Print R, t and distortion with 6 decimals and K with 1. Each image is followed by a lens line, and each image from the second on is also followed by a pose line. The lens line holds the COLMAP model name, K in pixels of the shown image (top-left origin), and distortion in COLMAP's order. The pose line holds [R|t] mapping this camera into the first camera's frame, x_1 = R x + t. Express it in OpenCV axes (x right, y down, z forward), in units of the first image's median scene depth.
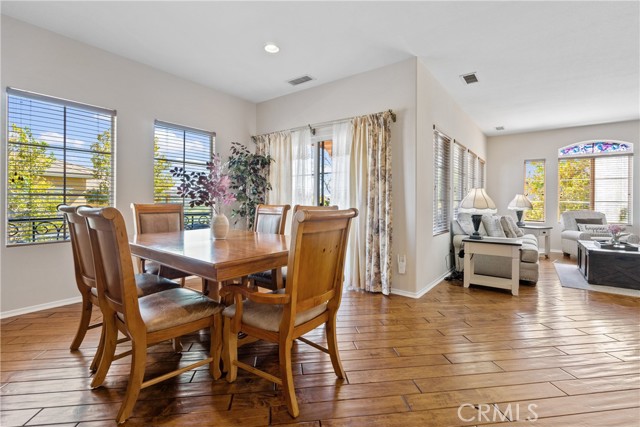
lens RADIAL K [[288.4, 0, 318.9], [0, 288.4, 201.5], [0, 0, 1]] dist [-0.012596, 0.002977]
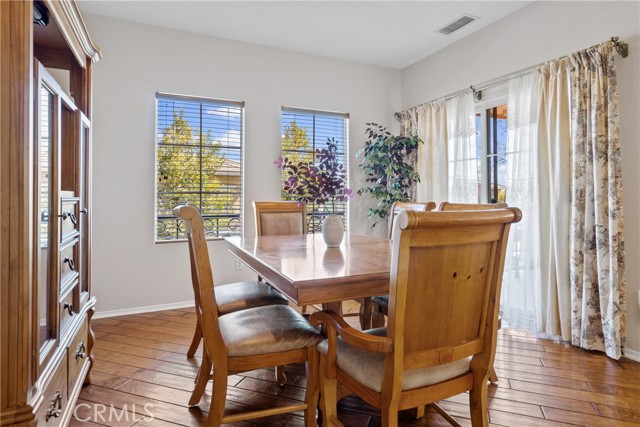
lens RADIAL K [[362.5, 0, 325.2], [0, 362.5, 189.9], [0, 0, 1]] dist [0.004807, 0.004298]
pose [[0.886188, -0.019437, -0.462917, 0.065938], [0.009253, 0.999663, -0.024259, 0.000920], [0.463233, 0.017215, 0.886069, 0.083966]]
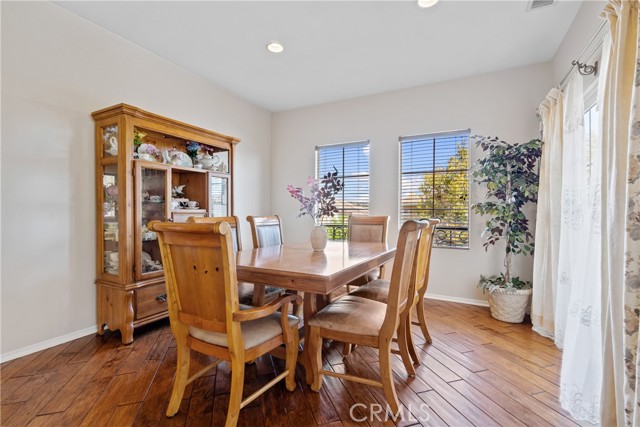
lens RADIAL K [[288.4, 0, 332.2], [0, 288.4, 213.4], [0, 0, 1]] dist [-0.012596, 0.002977]
pose [[0.186221, -0.003176, -0.982503, 0.465337], [-0.003711, 0.999985, -0.003936, 0.002988], [0.982501, 0.004379, 0.186206, 0.607185]]
